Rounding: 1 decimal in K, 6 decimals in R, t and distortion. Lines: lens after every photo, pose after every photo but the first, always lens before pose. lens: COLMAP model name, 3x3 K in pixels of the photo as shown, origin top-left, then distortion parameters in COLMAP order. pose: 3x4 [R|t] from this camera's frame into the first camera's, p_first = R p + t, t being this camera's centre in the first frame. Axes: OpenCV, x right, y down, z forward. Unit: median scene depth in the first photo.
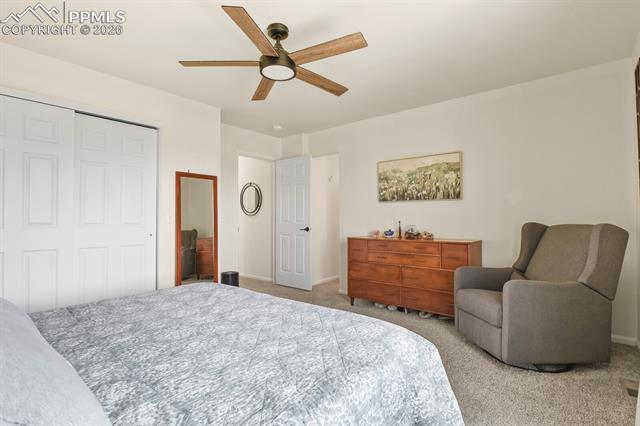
lens RADIAL K [[308.6, 0, 323.3], [0, 308.6, 213.1], [0, 0, 1]] dist [-0.009924, 0.000233]
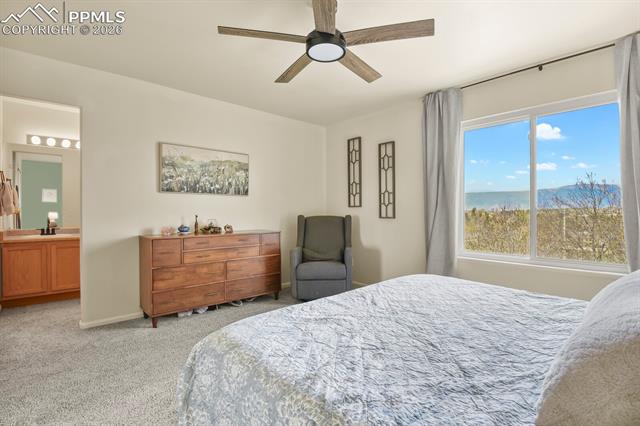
lens RADIAL K [[308.6, 0, 323.3], [0, 308.6, 213.1], [0, 0, 1]] dist [-0.009924, 0.000233]
pose [[0.132362, -0.002169, 0.991199, -0.625868], [-0.016938, 0.999847, 0.004450, 0.009621], [-0.991057, -0.017378, 0.132305, 0.526360]]
